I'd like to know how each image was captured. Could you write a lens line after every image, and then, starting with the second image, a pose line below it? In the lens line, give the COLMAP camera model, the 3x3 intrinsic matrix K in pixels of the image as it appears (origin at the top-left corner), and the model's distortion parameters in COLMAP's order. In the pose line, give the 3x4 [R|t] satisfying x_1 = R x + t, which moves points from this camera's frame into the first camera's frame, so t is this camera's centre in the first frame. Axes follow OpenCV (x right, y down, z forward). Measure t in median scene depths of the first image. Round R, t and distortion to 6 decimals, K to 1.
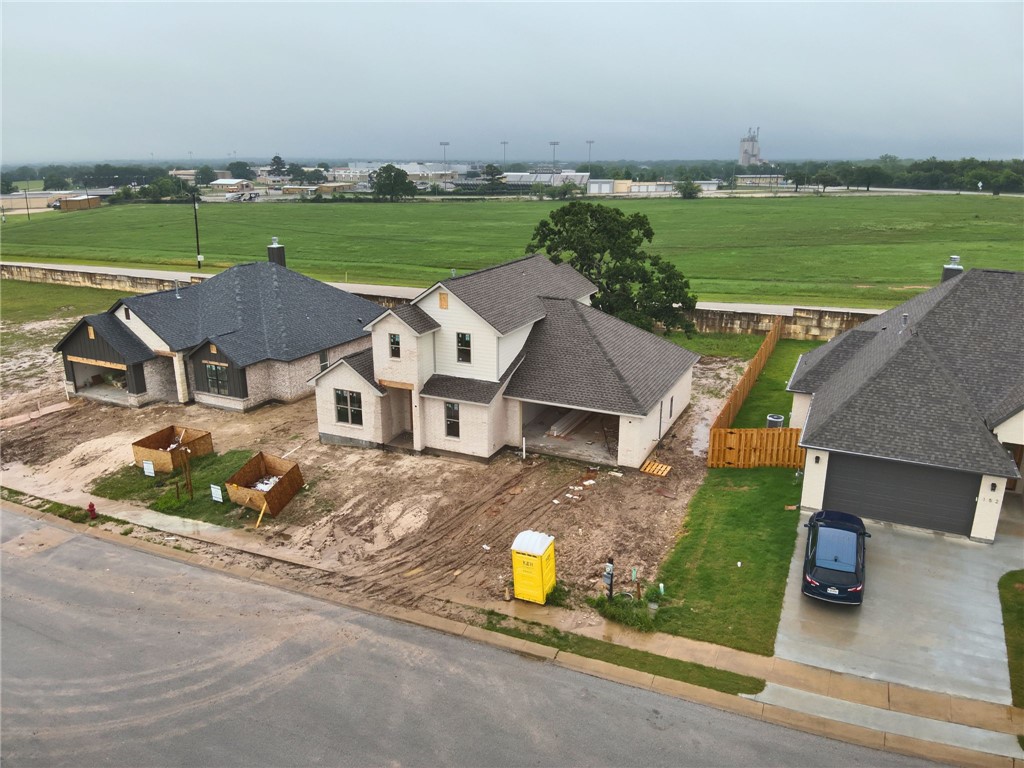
lens RADIAL K [[761.9, 0, 517.1], [0, 761.9, 382.0], [0, 0, 1]] dist [0.064971, -0.160062]
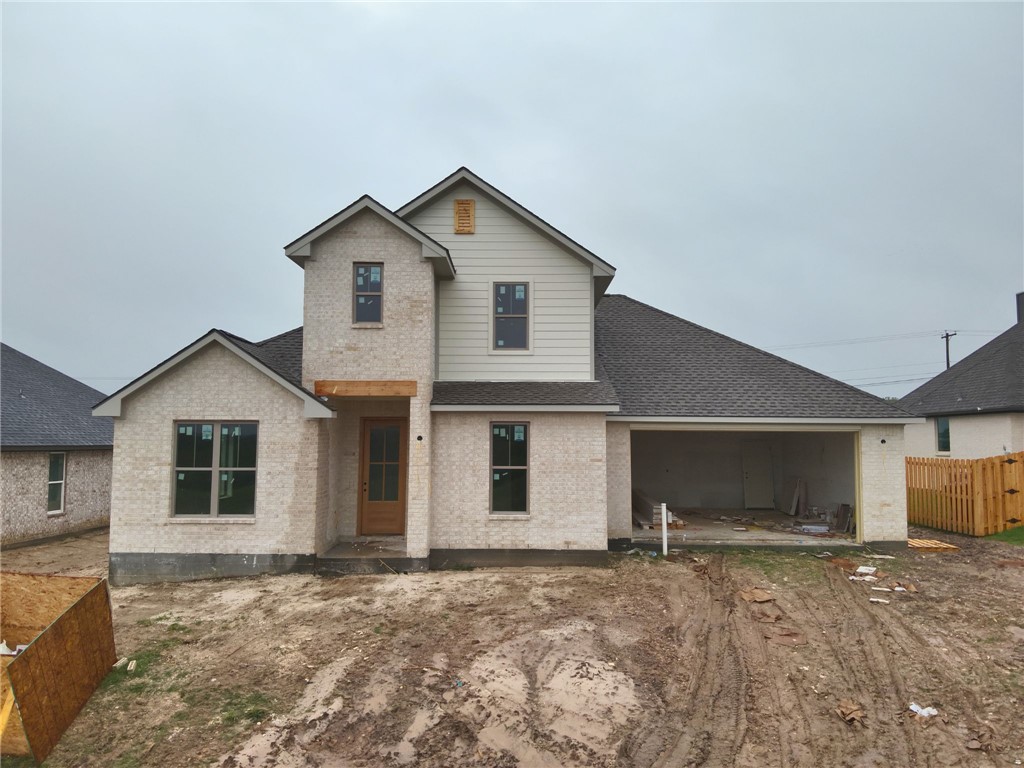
lens RADIAL K [[761.9, 0, 517.1], [0, 761.9, 382.0], [0, 0, 1]] dist [0.064971, -0.160062]
pose [[0.911382, 0.031442, 0.410359, -0.252494], [0.116817, 0.936307, -0.331184, 0.143787], [-0.394635, 0.349772, 0.849660, 0.625738]]
